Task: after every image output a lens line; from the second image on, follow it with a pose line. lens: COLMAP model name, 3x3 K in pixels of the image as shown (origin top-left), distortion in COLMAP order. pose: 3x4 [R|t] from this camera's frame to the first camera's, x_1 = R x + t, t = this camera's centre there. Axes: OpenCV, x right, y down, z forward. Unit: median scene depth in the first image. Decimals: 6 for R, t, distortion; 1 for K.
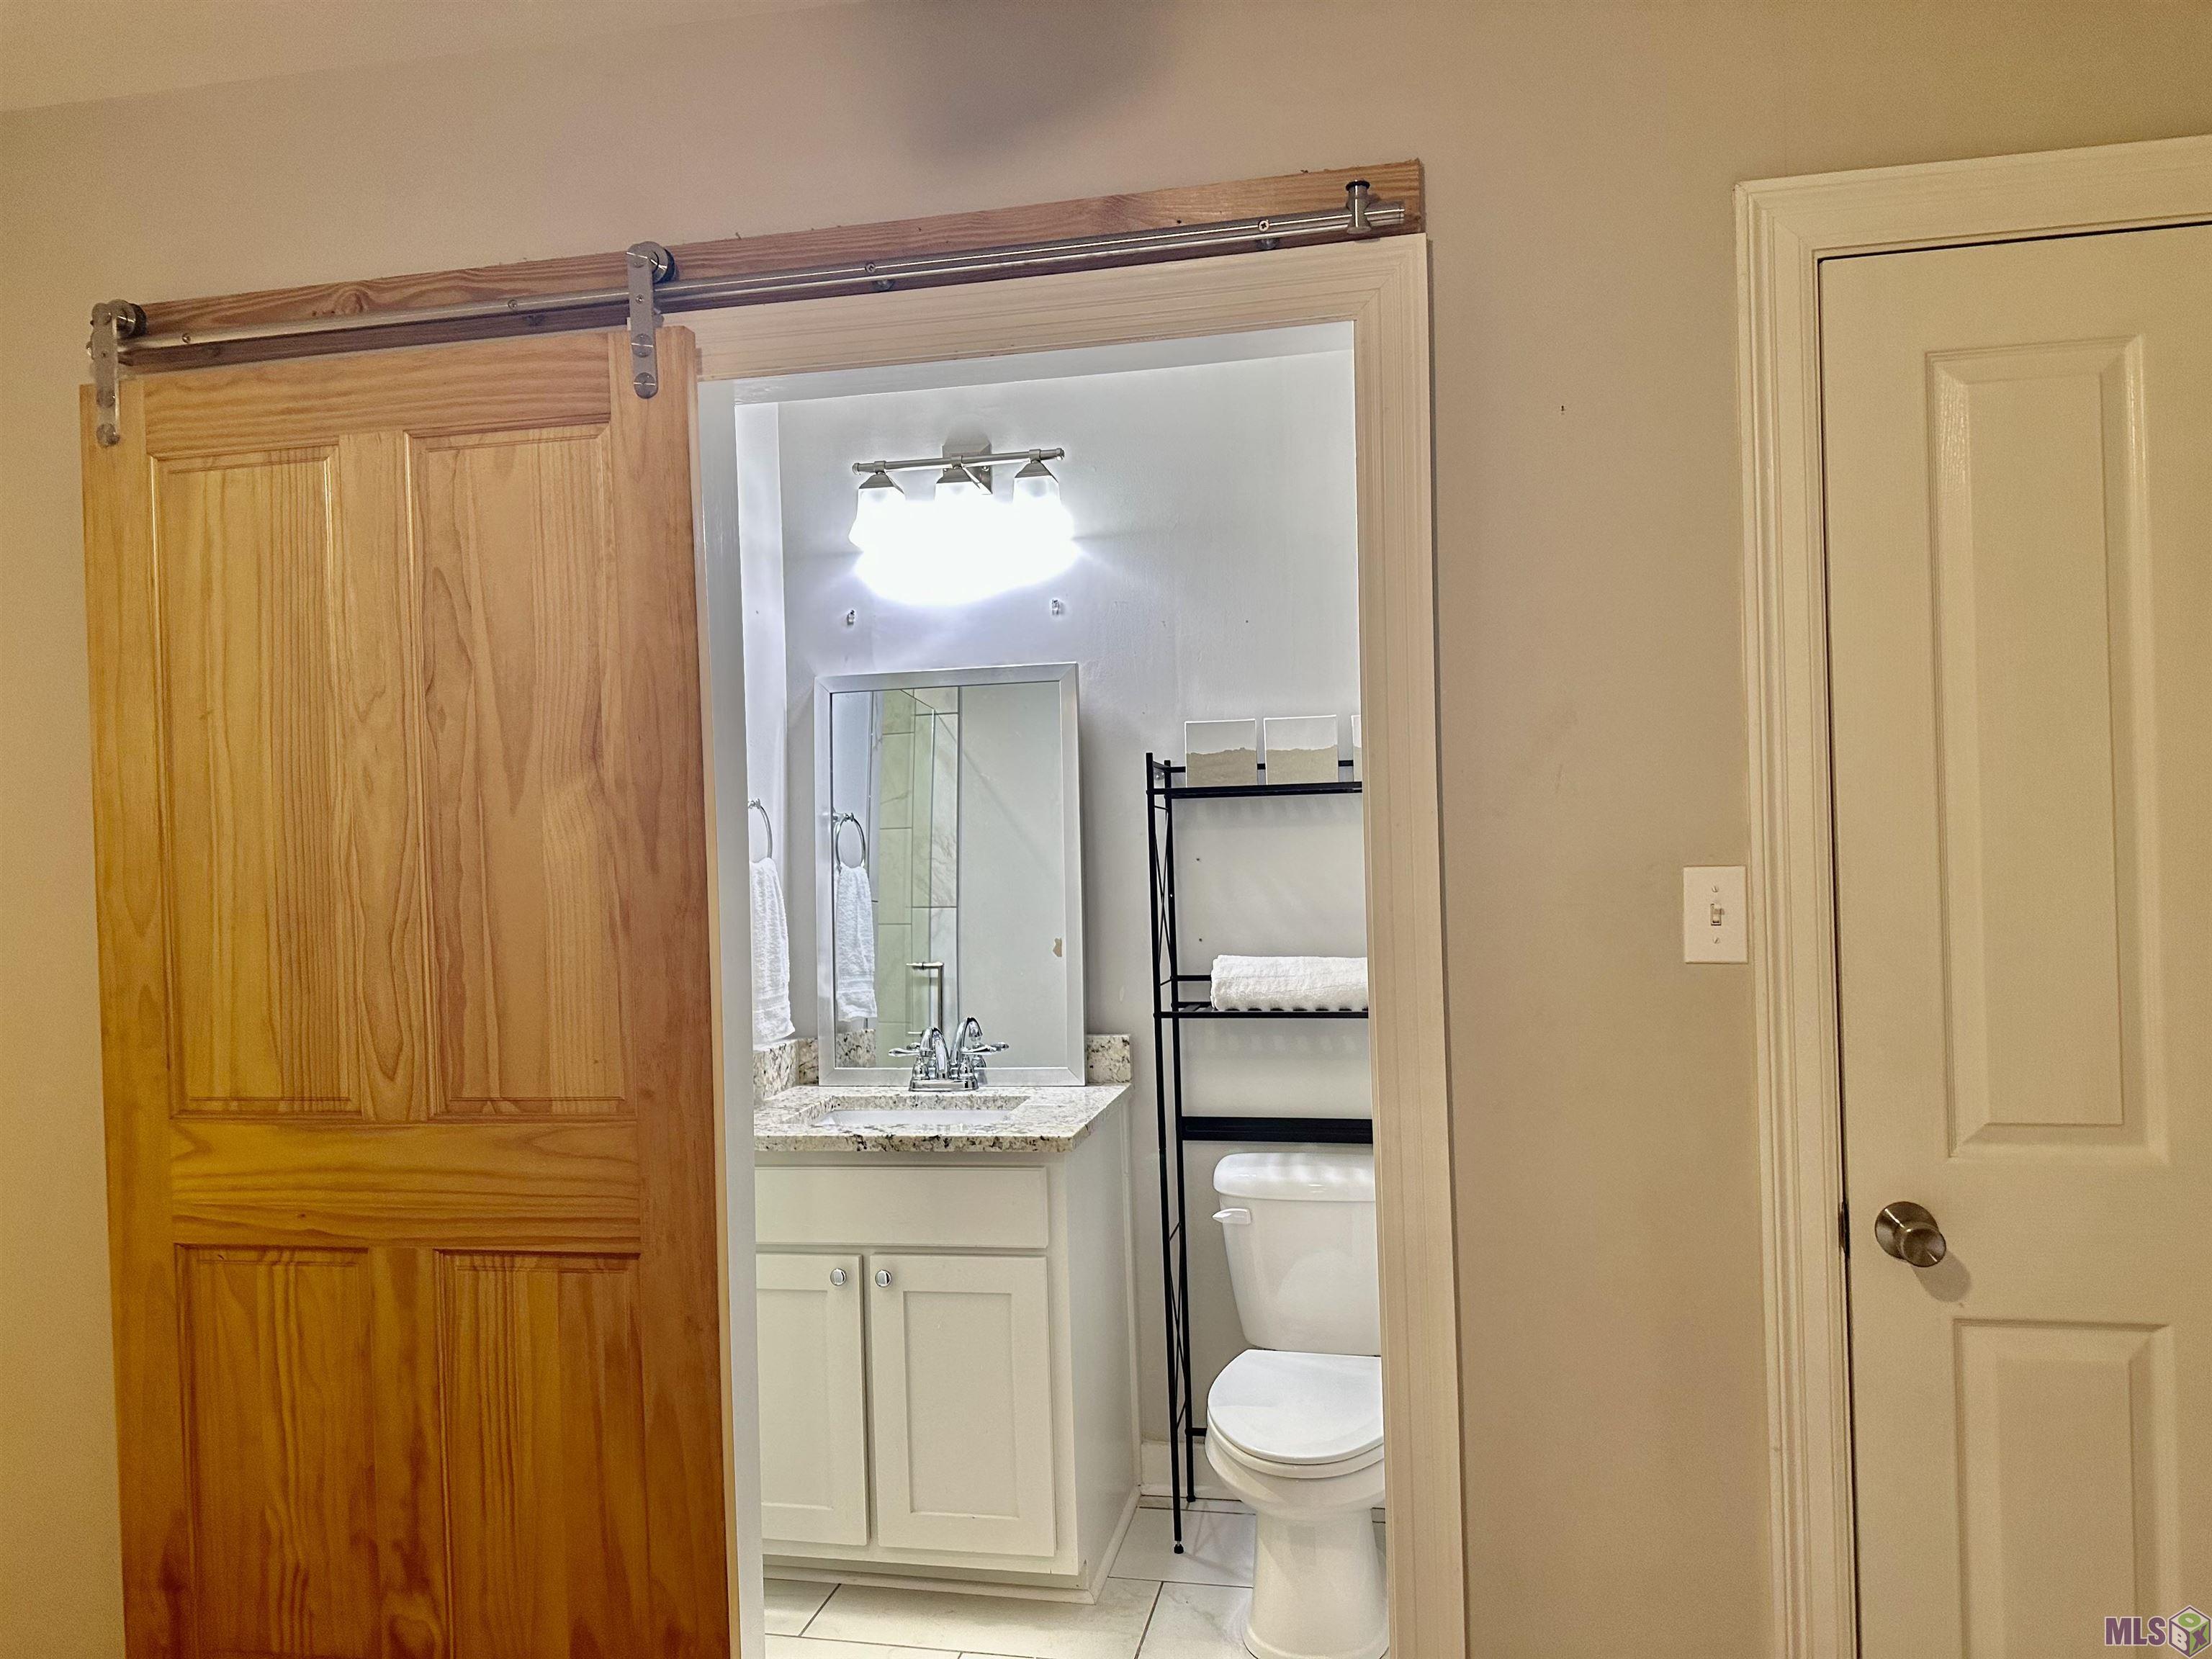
lens RADIAL K [[1561.4, 0, 1114.1], [0, 1561.4, 825.5], [0, 0, 1]] dist [0.103998, -0.005474]
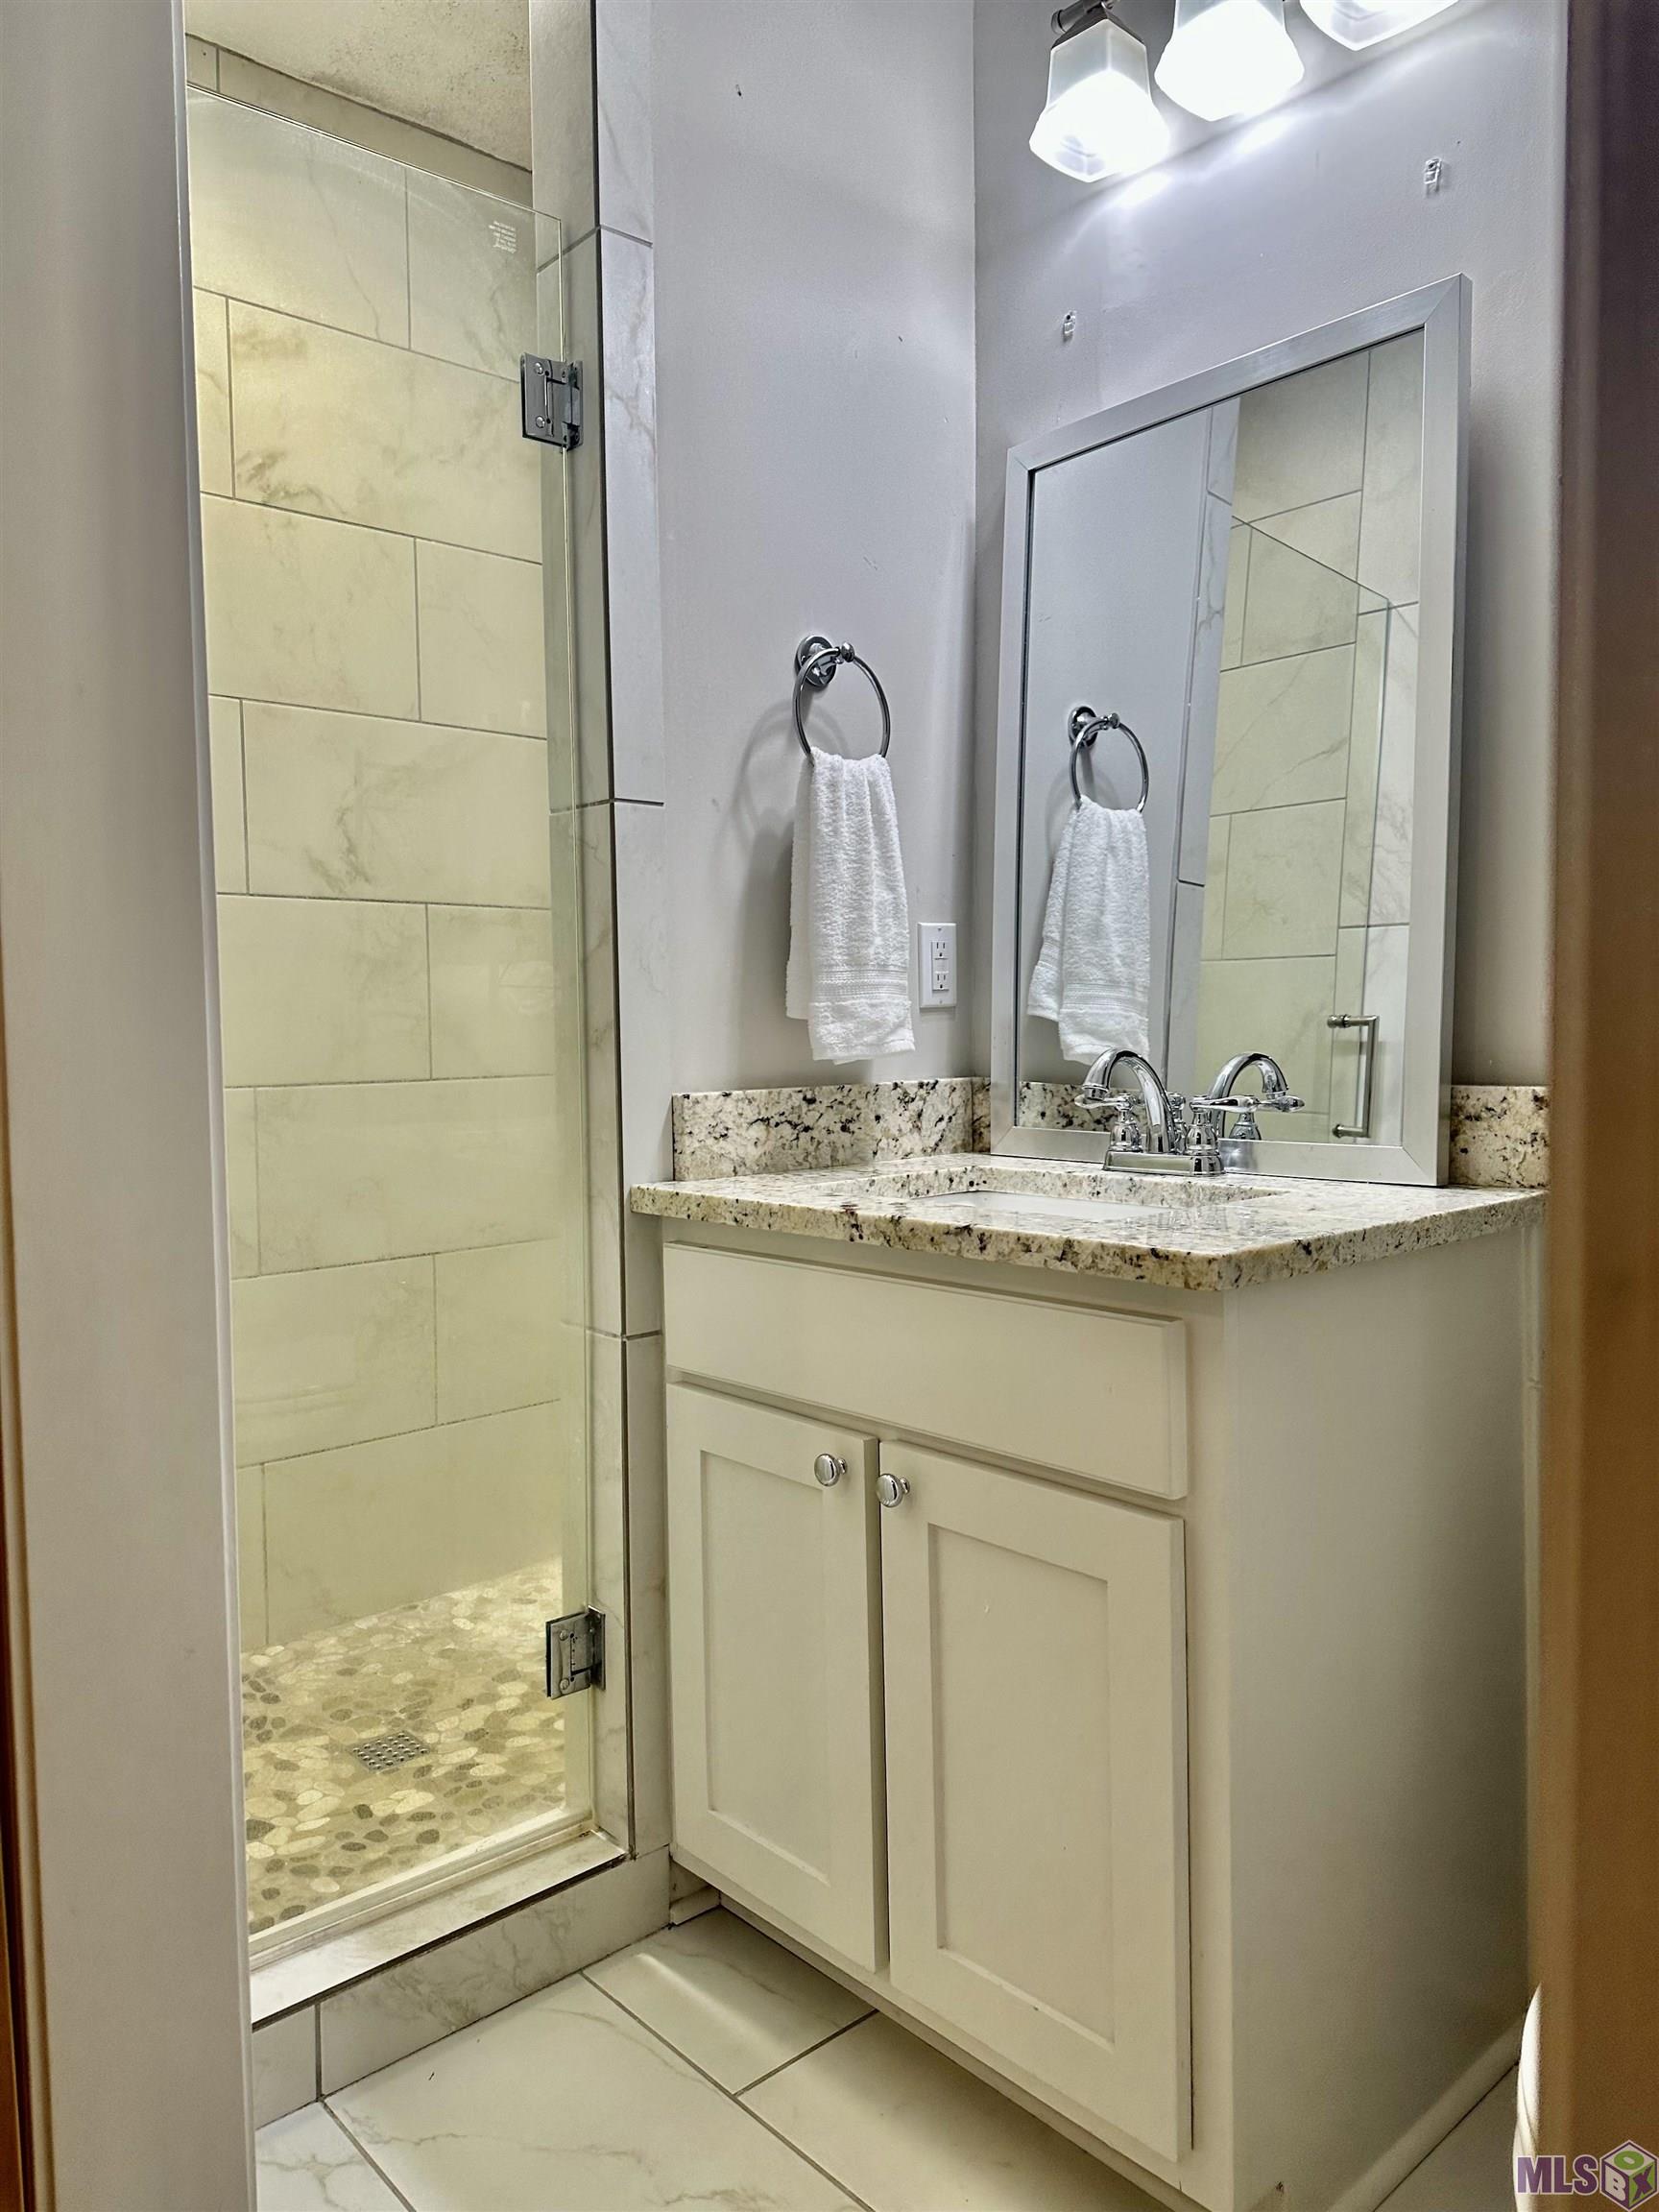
lens RADIAL K [[1561.4, 0, 808.4], [0, 1561.4, 1115.2], [0, 0, 1]] dist [0.103998, -0.005474]
pose [[0.800797, 0.055068, -0.596399, 0.116126], [-0.007733, 0.996632, 0.081640, 0.107598], [0.598886, -0.060765, 0.798526, 0.507232]]
